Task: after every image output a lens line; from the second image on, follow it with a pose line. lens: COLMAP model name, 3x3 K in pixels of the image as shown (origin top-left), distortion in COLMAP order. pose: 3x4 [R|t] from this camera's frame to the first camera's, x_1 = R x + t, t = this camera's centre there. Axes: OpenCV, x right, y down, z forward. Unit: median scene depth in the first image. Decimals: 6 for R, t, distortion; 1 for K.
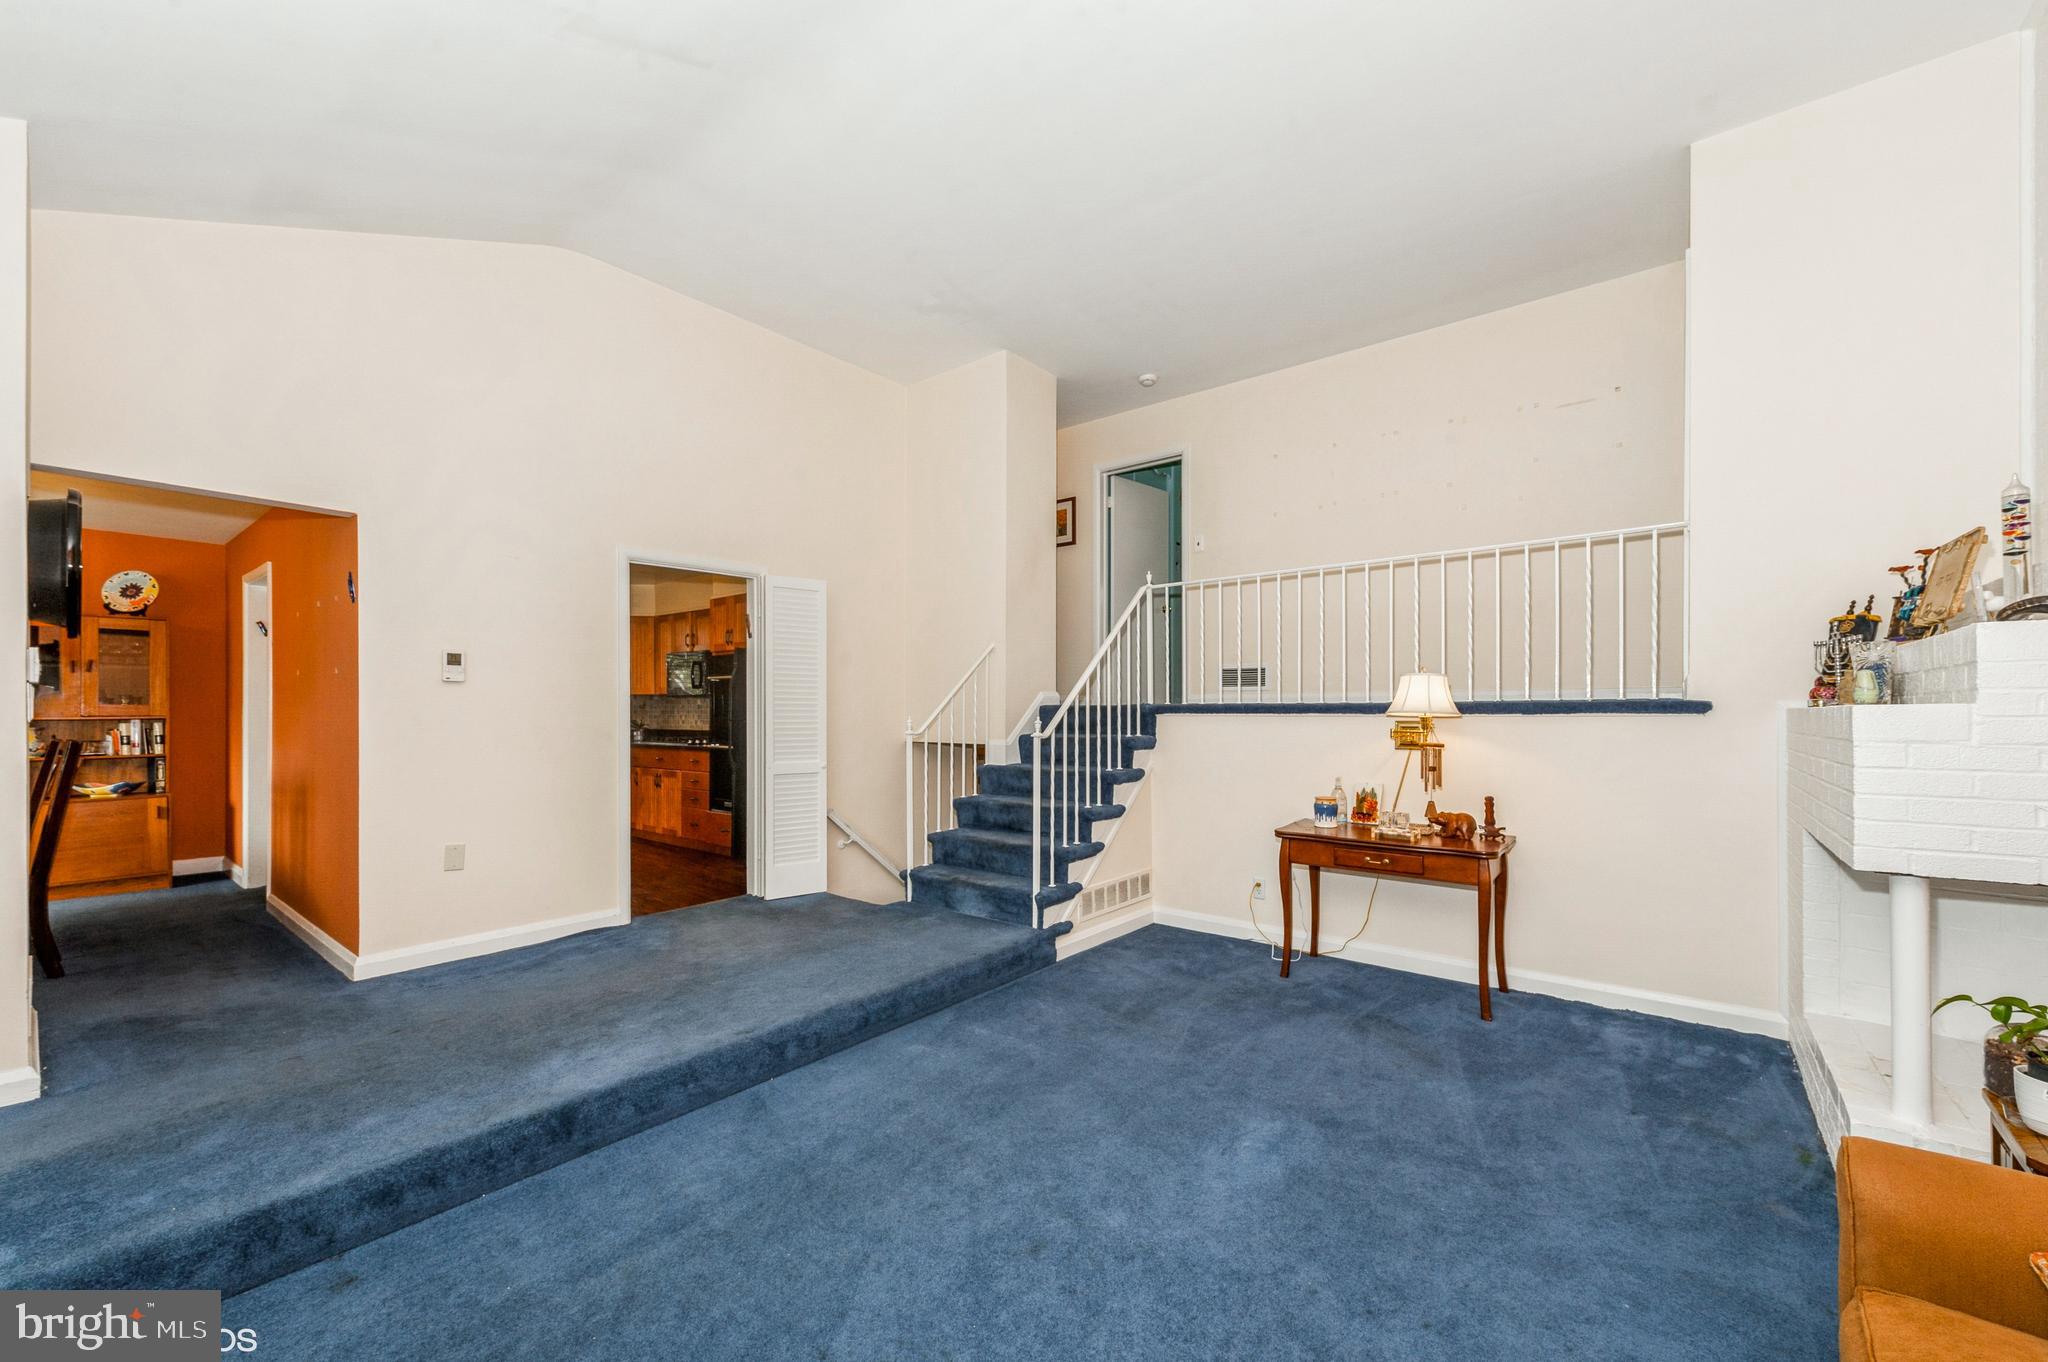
lens RADIAL K [[799.2, 0, 1018.1], [0, 799.2, 710.3], [0, 0, 1]] dist [0.007901, -0.000911]
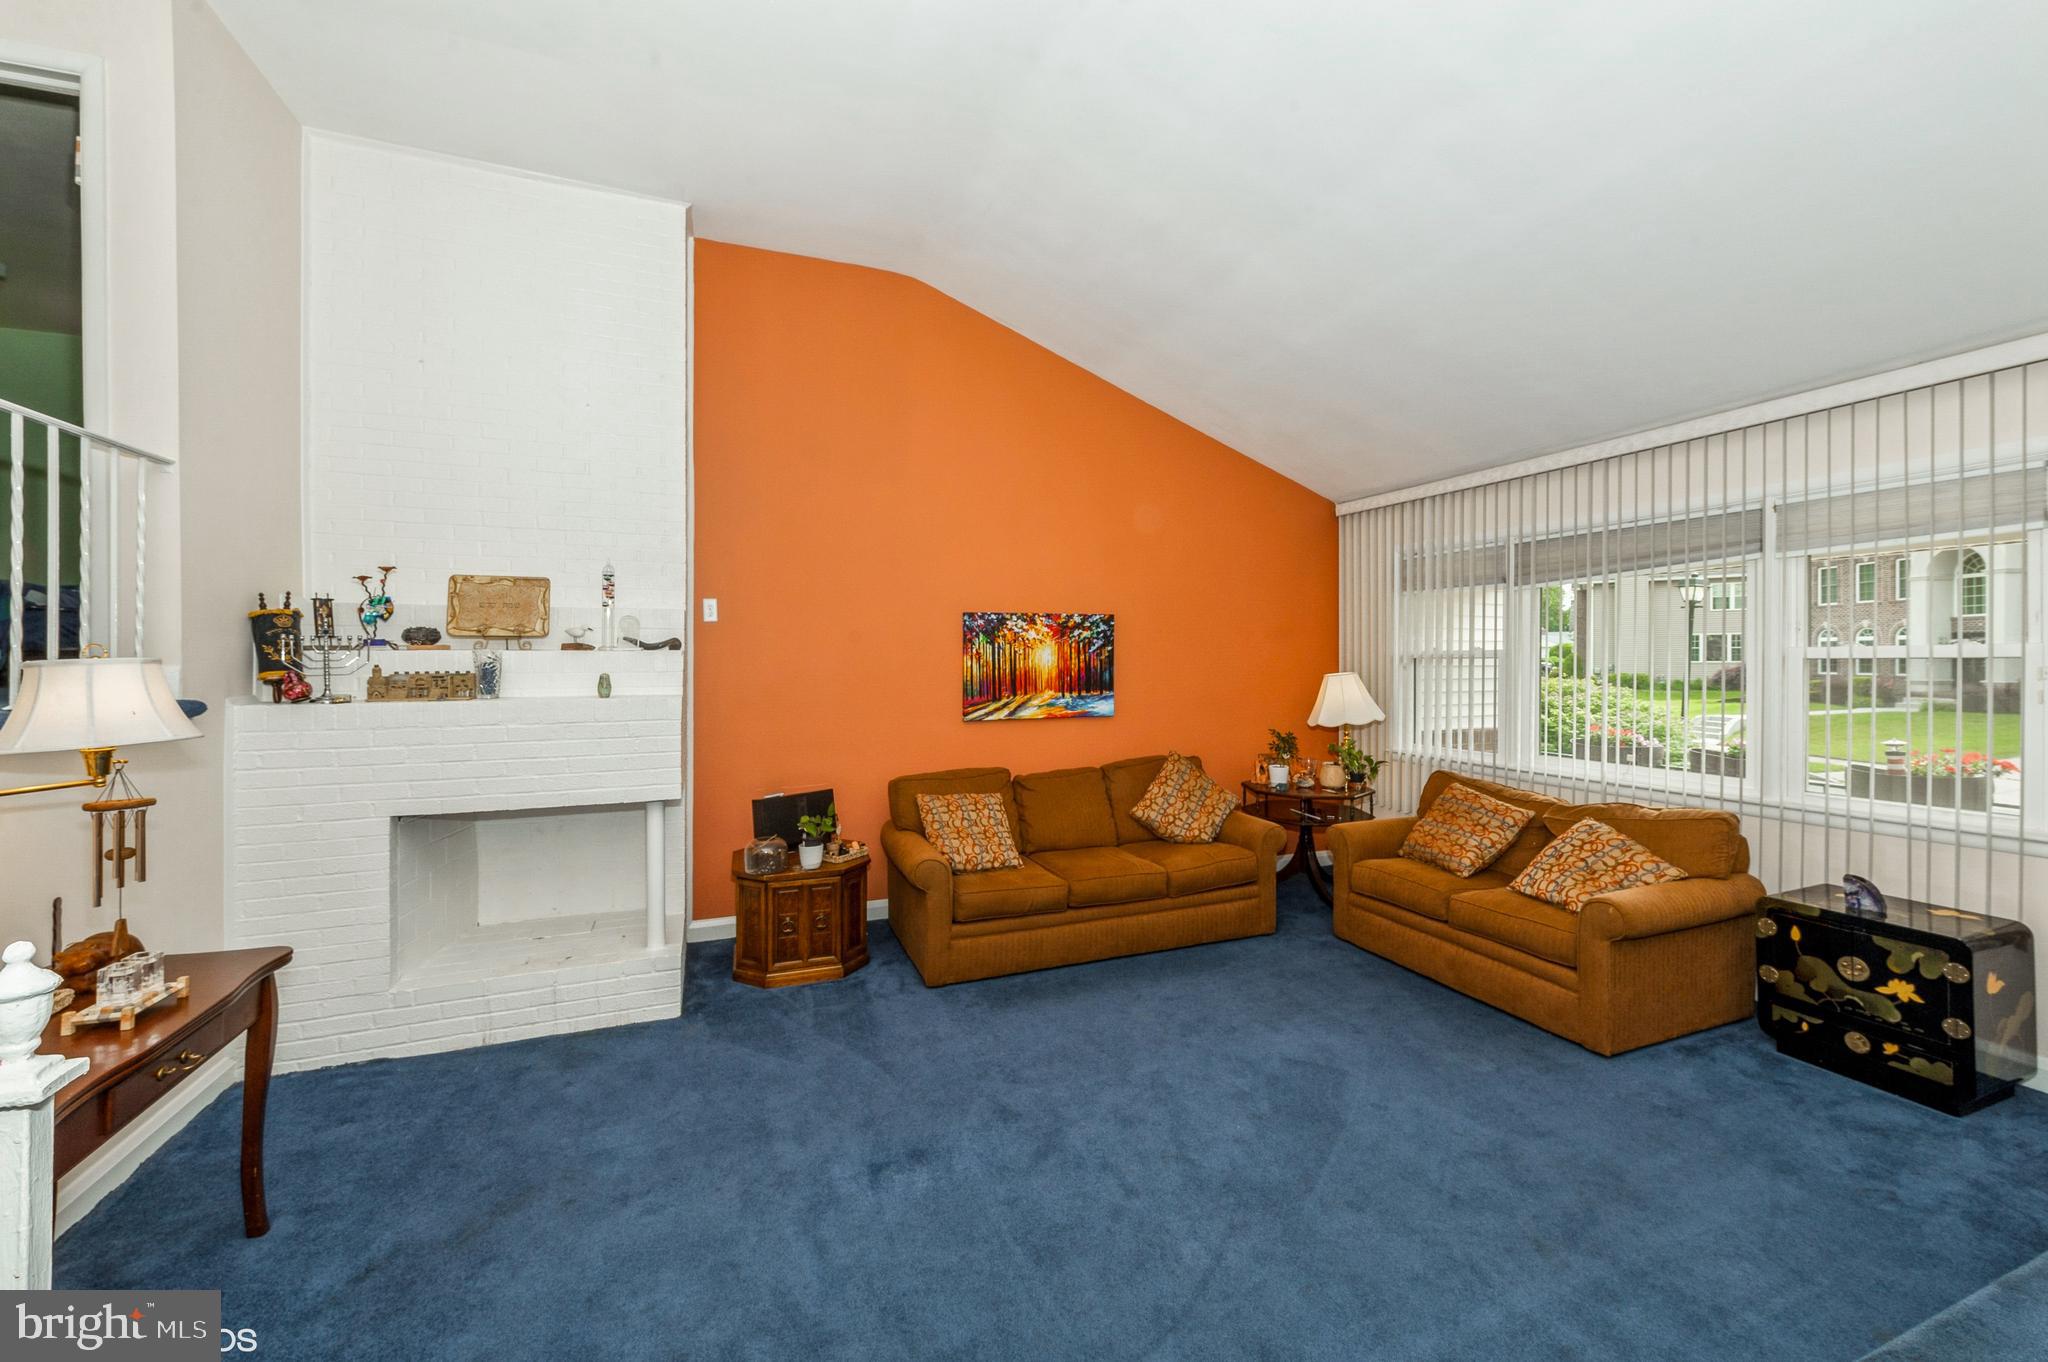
lens RADIAL K [[799.2, 0, 1026.9], [0, 799.2, 675.7], [0, 0, 1]] dist [0.007901, -0.000911]
pose [[-0.873686, -0.007562, 0.486432, -0.156884], [-0.000356, 0.999889, 0.014905, -0.027601], [-0.486490, 0.012850, -0.873592, 0.810558]]
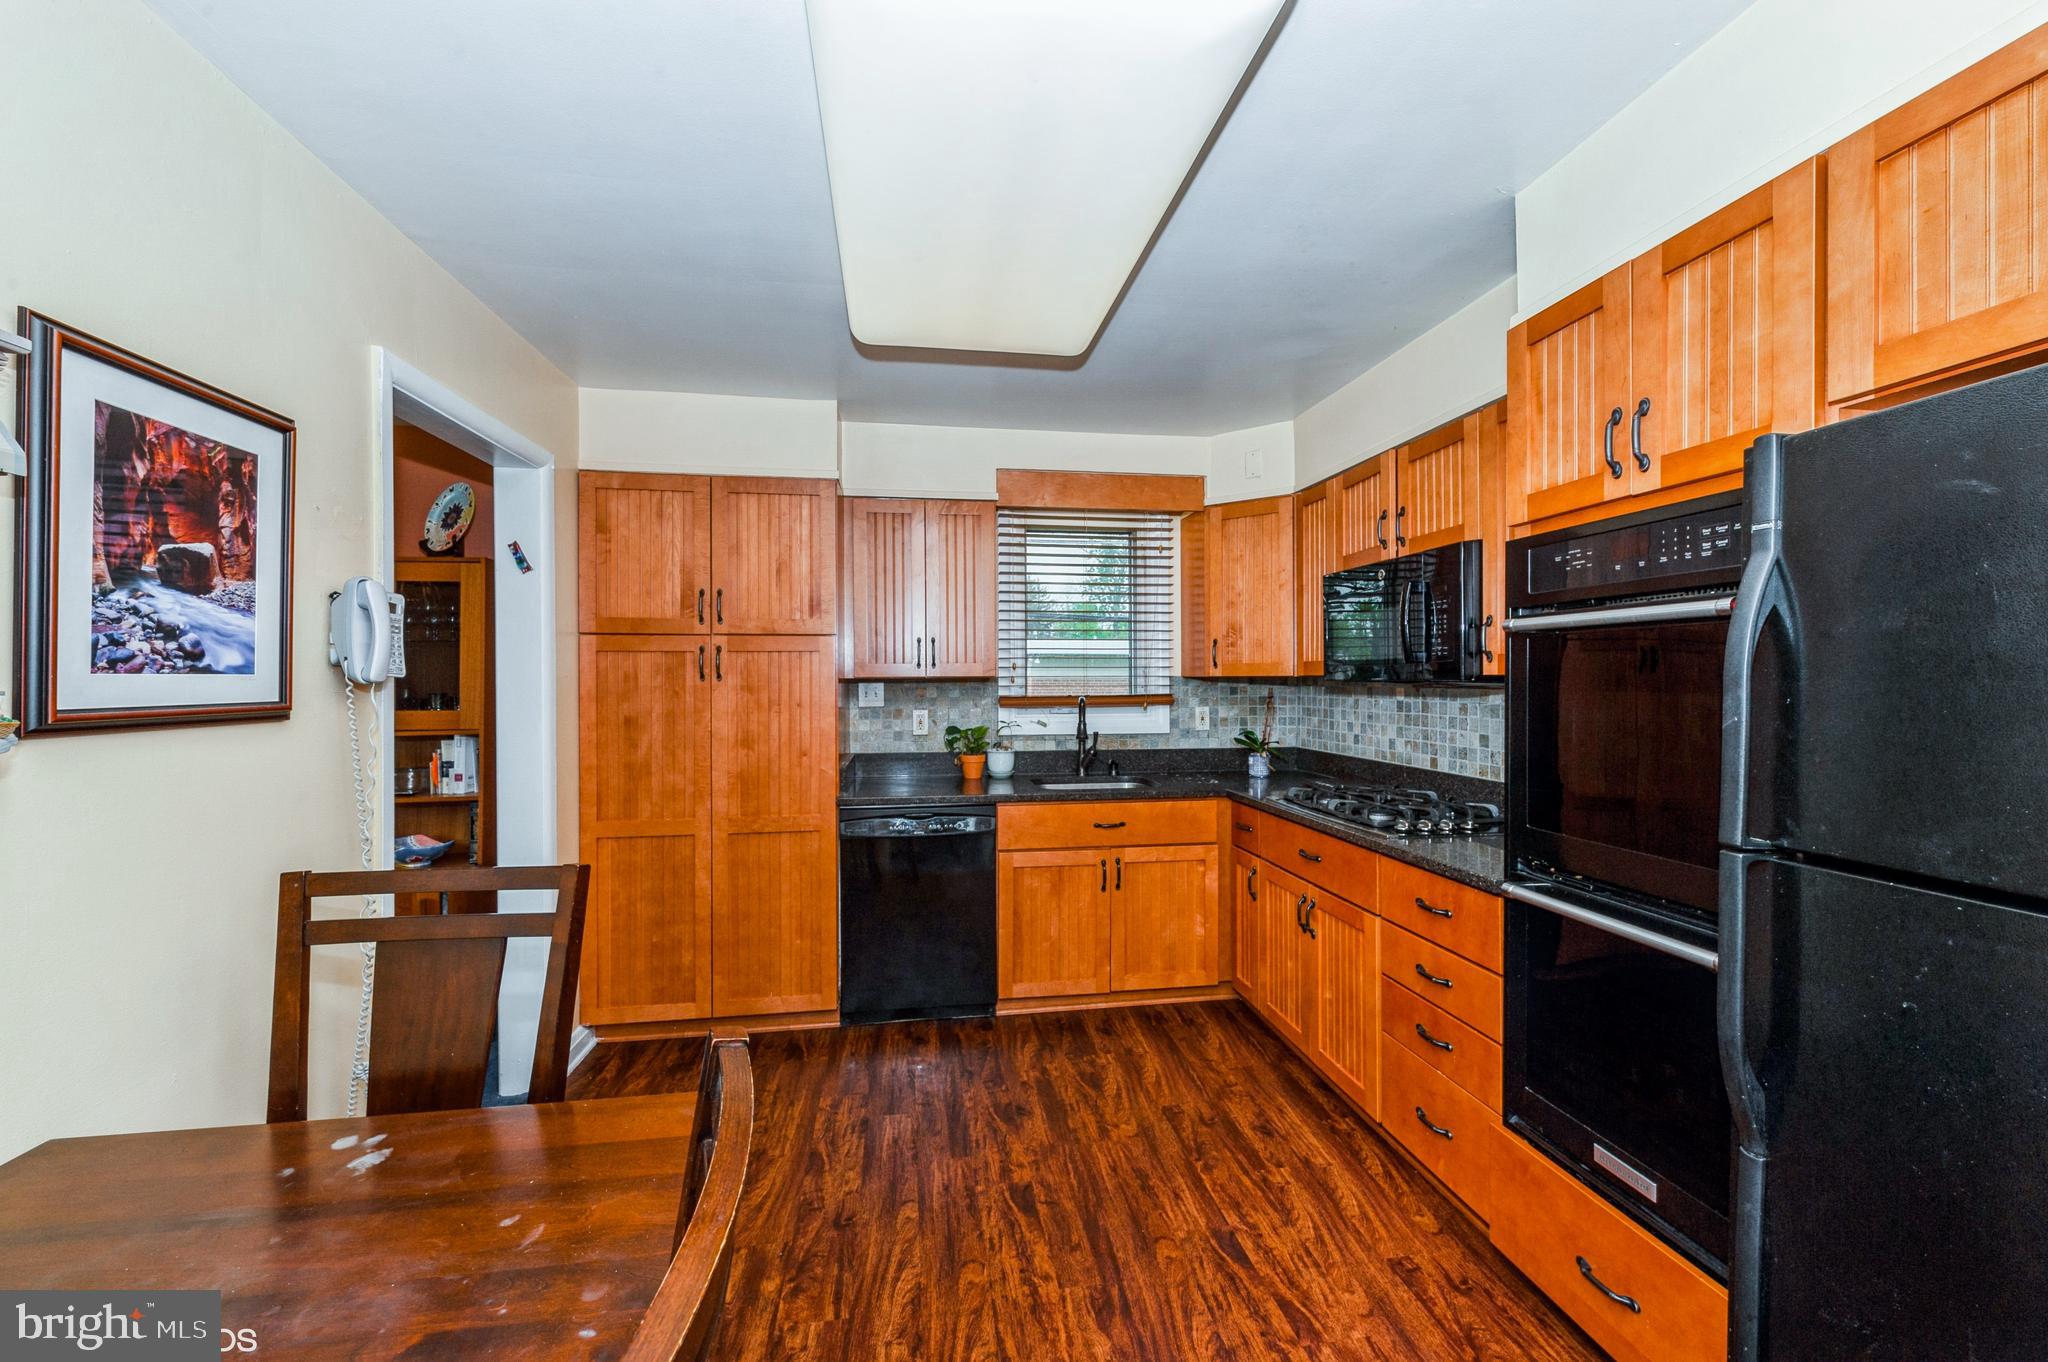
lens RADIAL K [[799.2, 0, 1028.1], [0, 799.2, 685.2], [0, 0, 1]] dist [0.007901, -0.000911]
pose [[0.746364, 0.002757, -0.665532, -0.397259], [0.003638, 0.999960, 0.008221, -0.028539], [0.665528, -0.008557, 0.746324, 0.847198]]
